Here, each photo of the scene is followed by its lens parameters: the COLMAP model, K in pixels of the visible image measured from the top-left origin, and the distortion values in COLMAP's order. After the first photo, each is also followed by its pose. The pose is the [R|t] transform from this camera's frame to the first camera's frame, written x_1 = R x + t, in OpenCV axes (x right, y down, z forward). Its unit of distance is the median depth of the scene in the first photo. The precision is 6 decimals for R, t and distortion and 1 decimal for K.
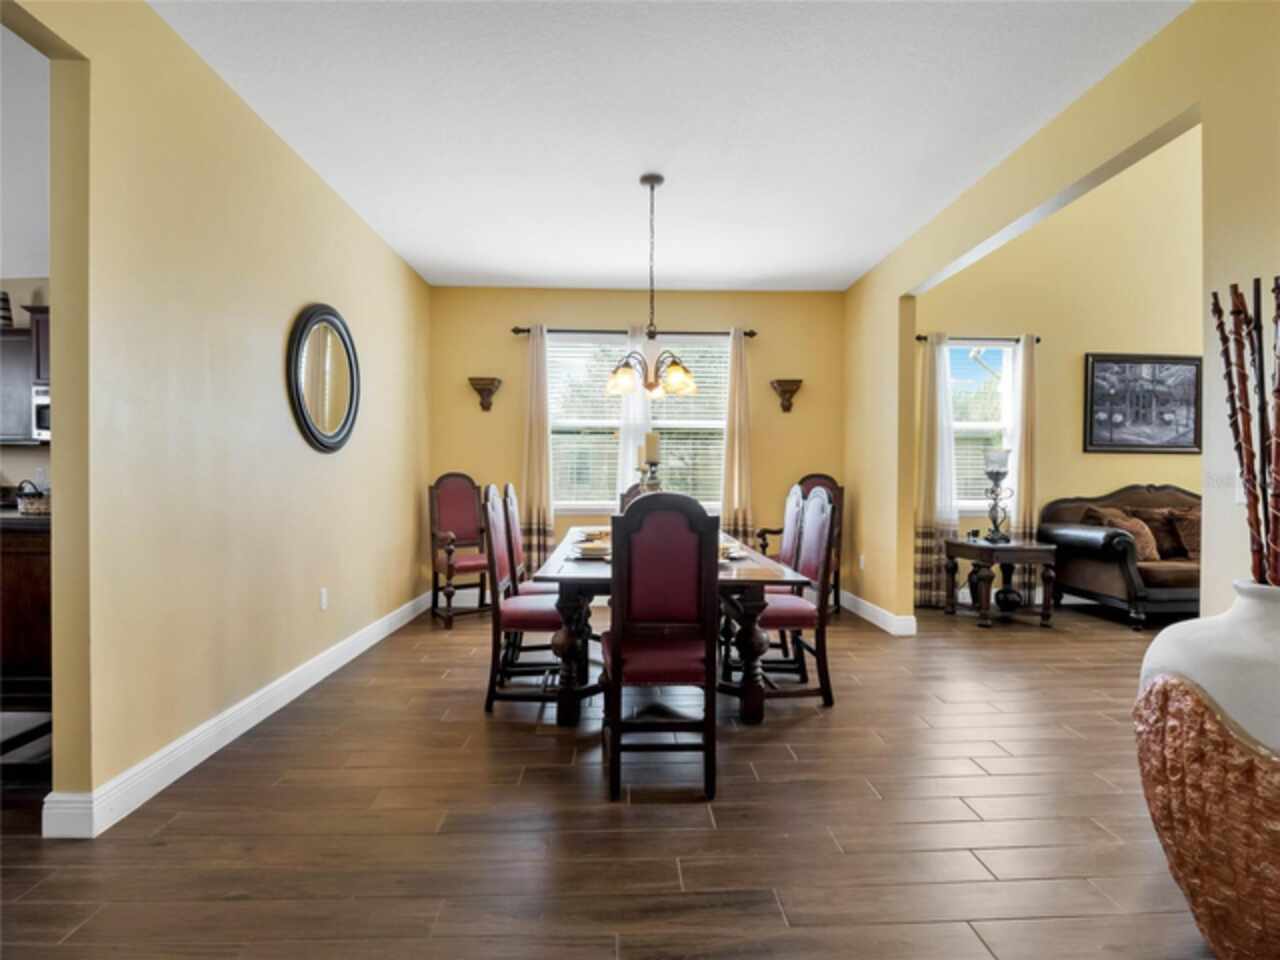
lens RADIAL K [[629.2, 0, 654.4], [0, 629.2, 499.5], [0, 0, 1]] dist [-0.012638, -0.001974]
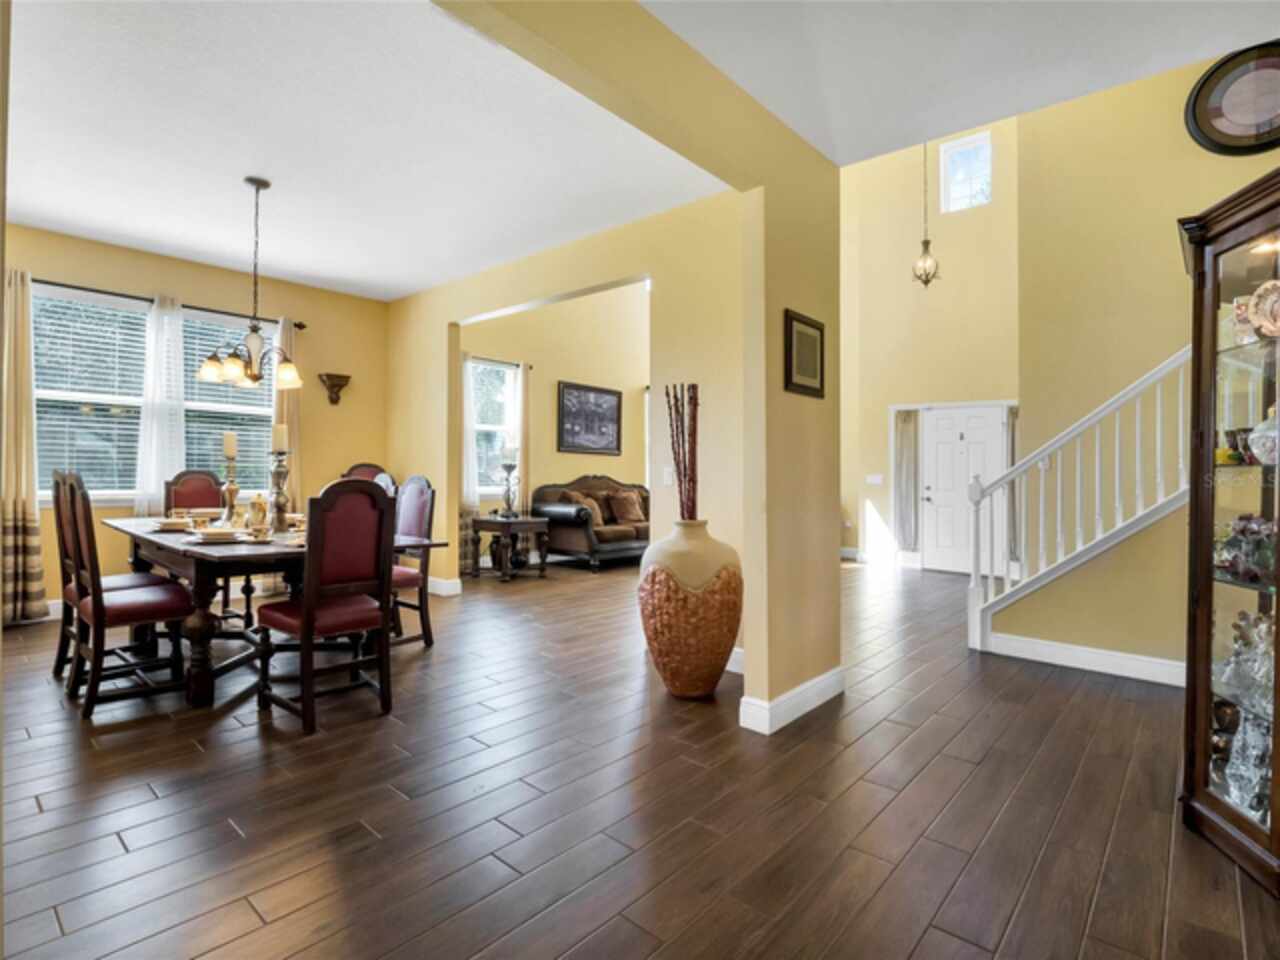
lens RADIAL K [[629.2, 0, 669.8], [0, 629.2, 478.6], [0, 0, 1]] dist [-0.012638, -0.001974]
pose [[0.668944, 0.002752, 0.743308, -0.205512], [0.008986, 0.999890, -0.011789, 0.003647], [-0.743259, 0.014565, 0.668845, -0.133223]]
